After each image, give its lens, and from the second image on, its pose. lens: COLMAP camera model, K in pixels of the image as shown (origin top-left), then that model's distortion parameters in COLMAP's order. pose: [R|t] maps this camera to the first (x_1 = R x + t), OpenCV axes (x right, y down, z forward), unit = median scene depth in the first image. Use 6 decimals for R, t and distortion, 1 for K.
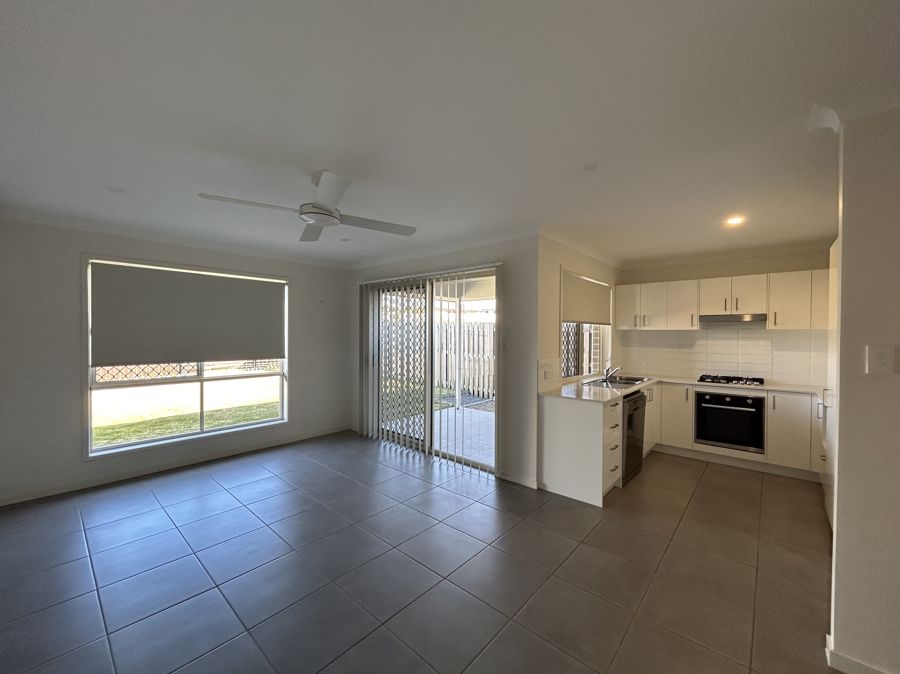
lens RADIAL K [[363.9, 0, 446.6], [0, 363.9, 337.4], [0, 0, 1]] dist [0.003638, 0.000664]
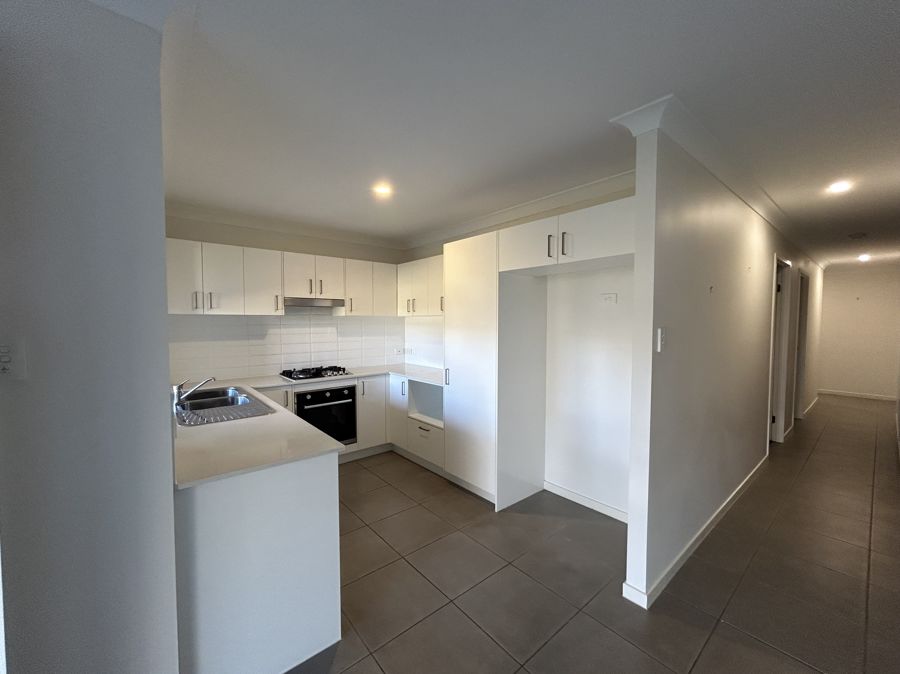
lens RADIAL K [[363.9, 0, 449.7], [0, 363.9, 336.9], [0, 0, 1]] dist [0.003638, 0.000664]
pose [[0.144295, -0.046461, 0.988443, -0.047940], [0.013787, 0.998895, 0.044940, -0.004480], [-0.989439, 0.007143, 0.144776, 0.545874]]
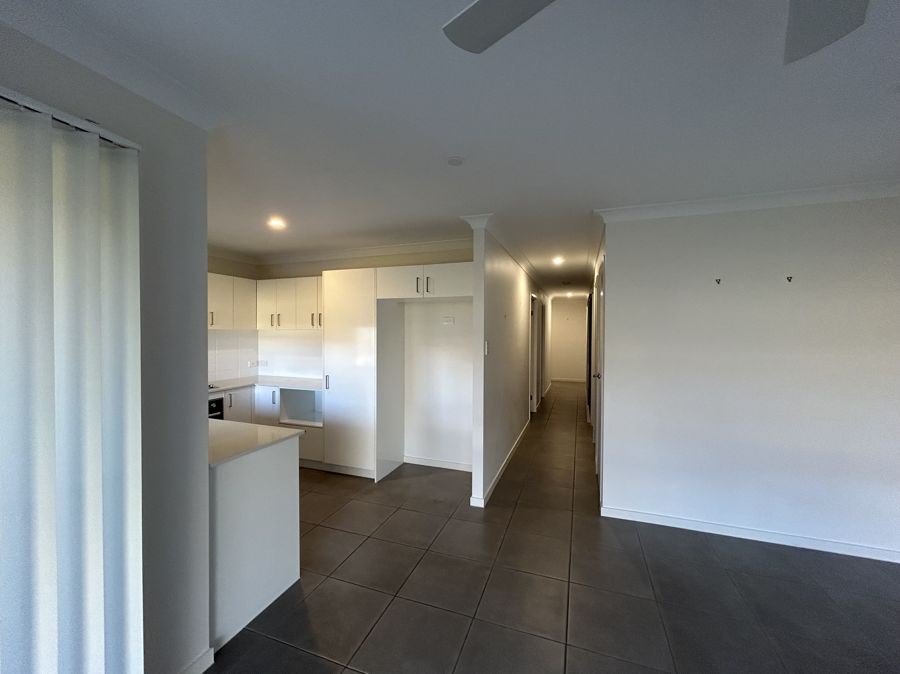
lens RADIAL K [[363.9, 0, 448.4], [0, 363.9, 336.2], [0, 0, 1]] dist [0.003638, 0.000664]
pose [[-0.367545, -0.018429, 0.929823, -0.248717], [0.006643, 0.999726, 0.022441, -0.019563], [-0.929982, 0.014425, -0.367322, 0.709591]]
